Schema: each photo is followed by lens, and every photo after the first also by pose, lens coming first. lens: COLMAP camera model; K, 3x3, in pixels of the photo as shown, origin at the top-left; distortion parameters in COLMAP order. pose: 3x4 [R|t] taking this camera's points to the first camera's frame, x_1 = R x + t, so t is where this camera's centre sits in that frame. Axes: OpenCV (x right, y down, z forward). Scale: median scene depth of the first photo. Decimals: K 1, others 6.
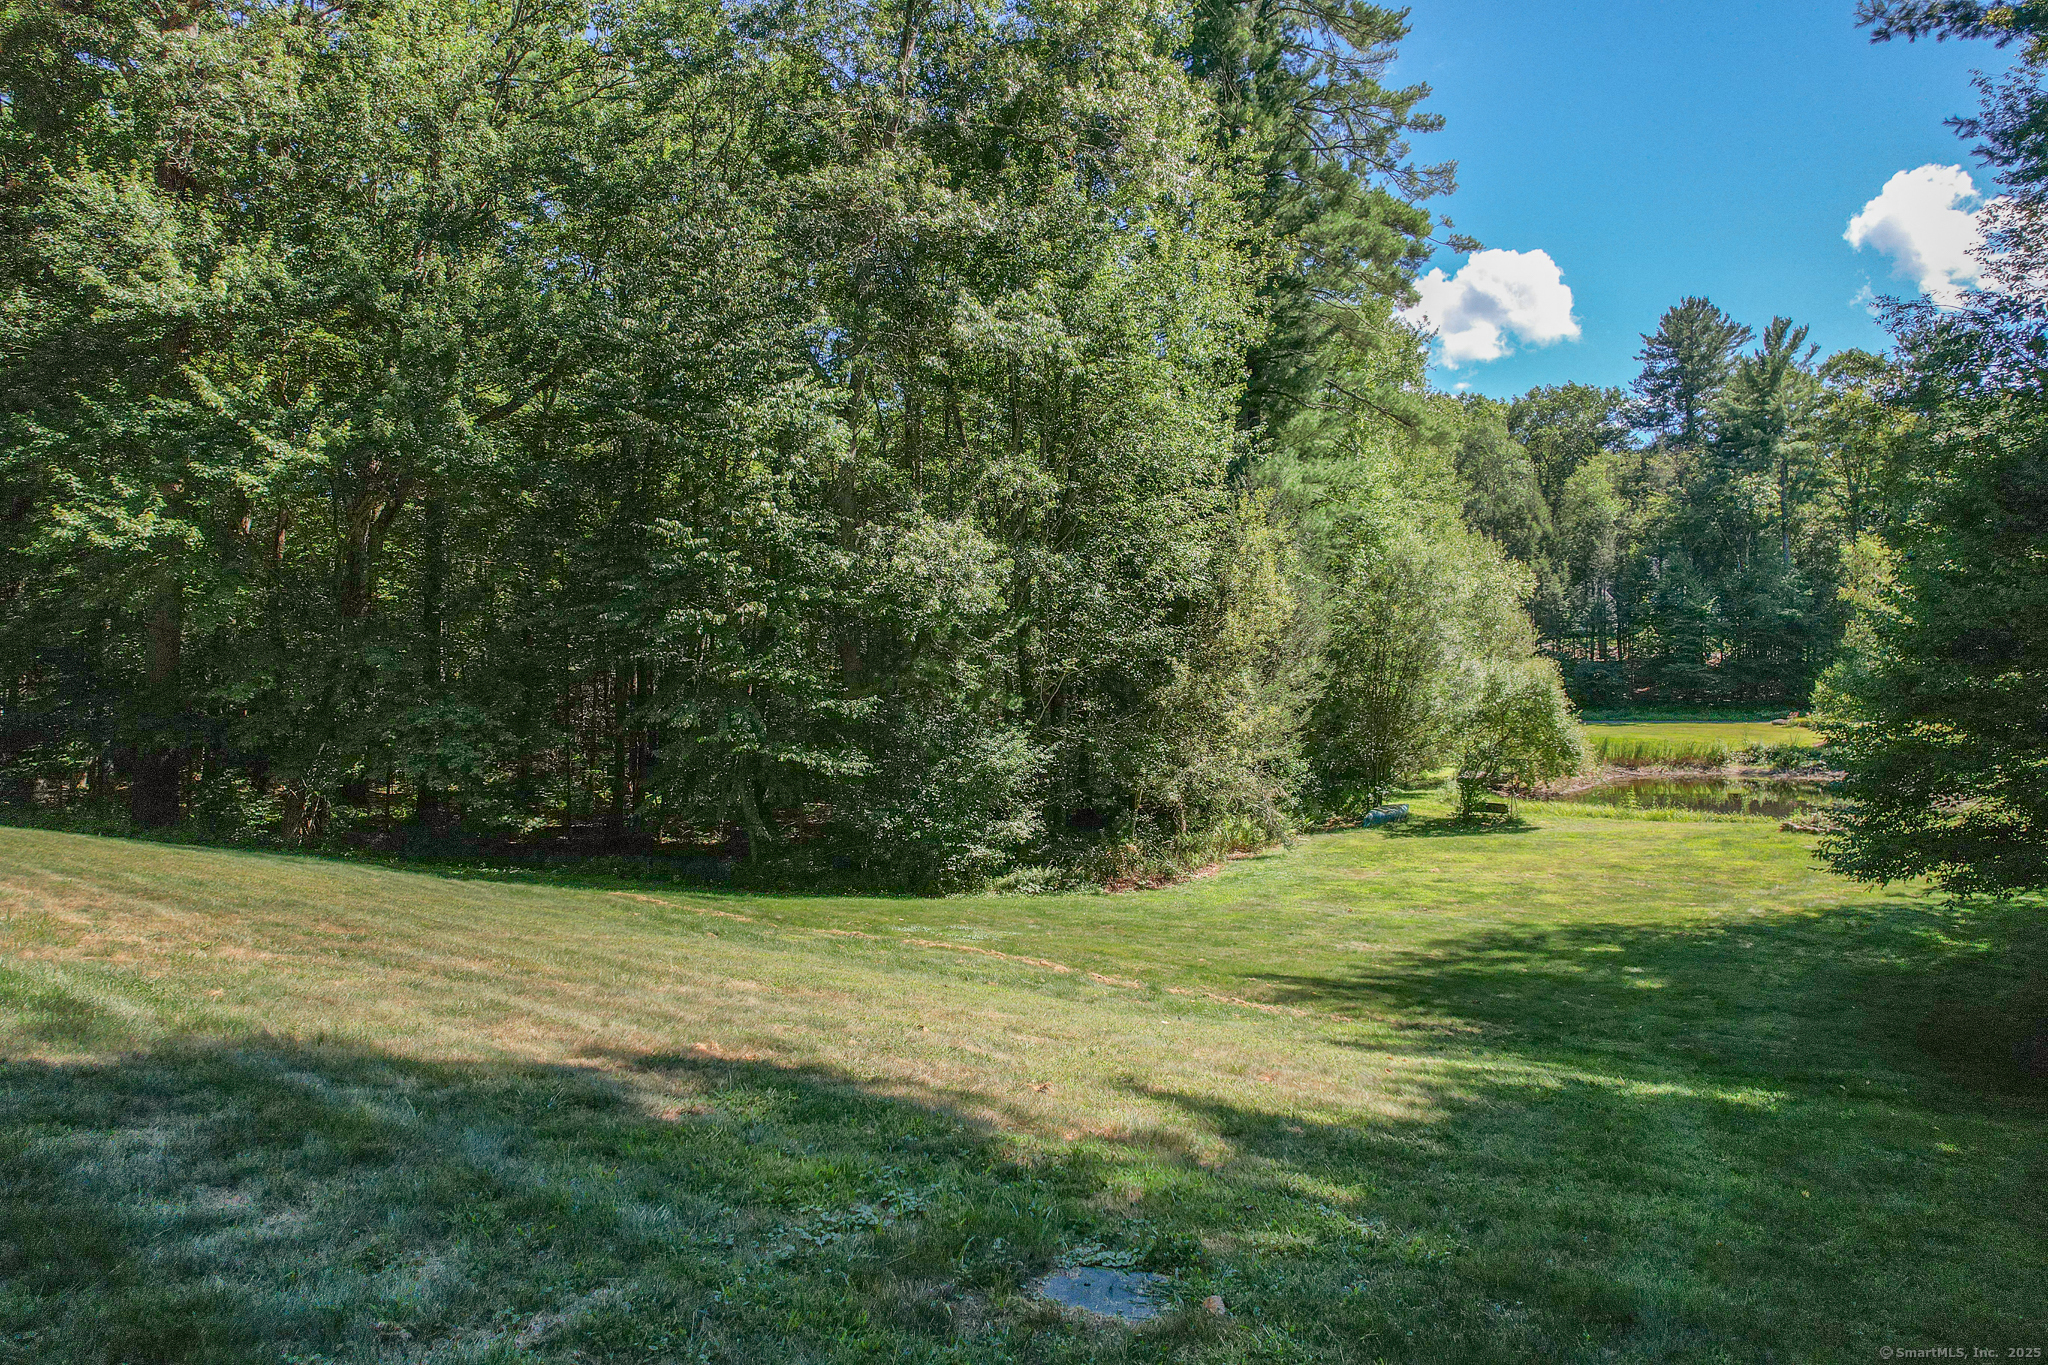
lens RADIAL K [[1305.6, 0, 1030.1], [0, 1305.6, 676.1], [0, 0, 1]] dist [-0.018850, -0.001267]
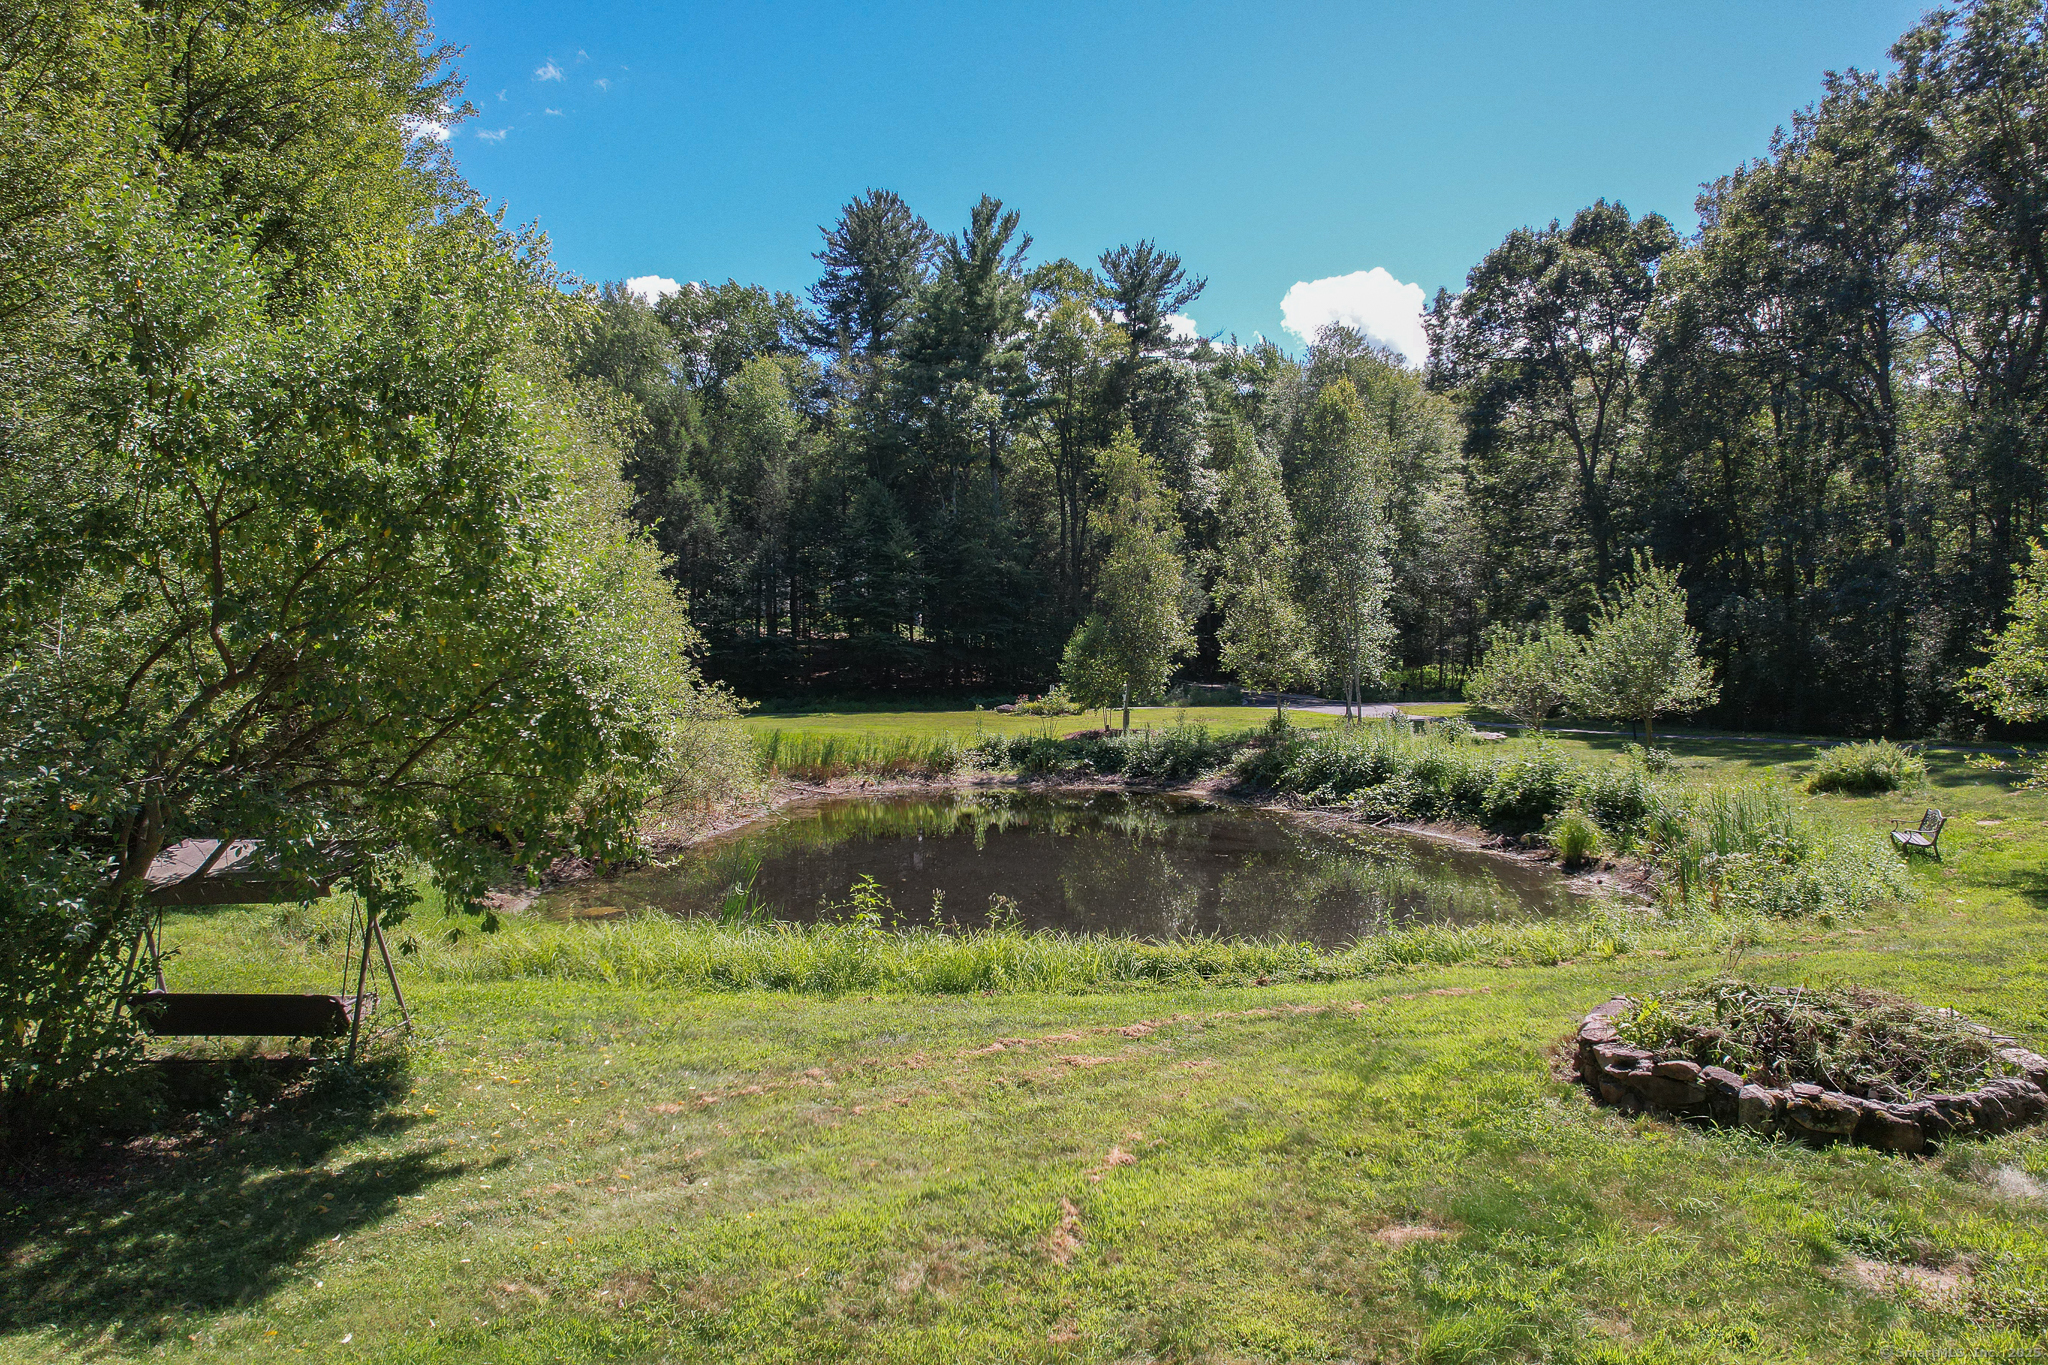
lens RADIAL K [[1305.6, 0, 1028.3], [0, 1305.6, 682.8], [0, 0, 1]] dist [-0.018850, -0.001267]
pose [[0.819677, 0.004343, 0.572810, 0.154401], [-0.002920, 0.999990, -0.003402, 0.021139], [-0.572819, 0.001116, 0.819681, 0.354402]]
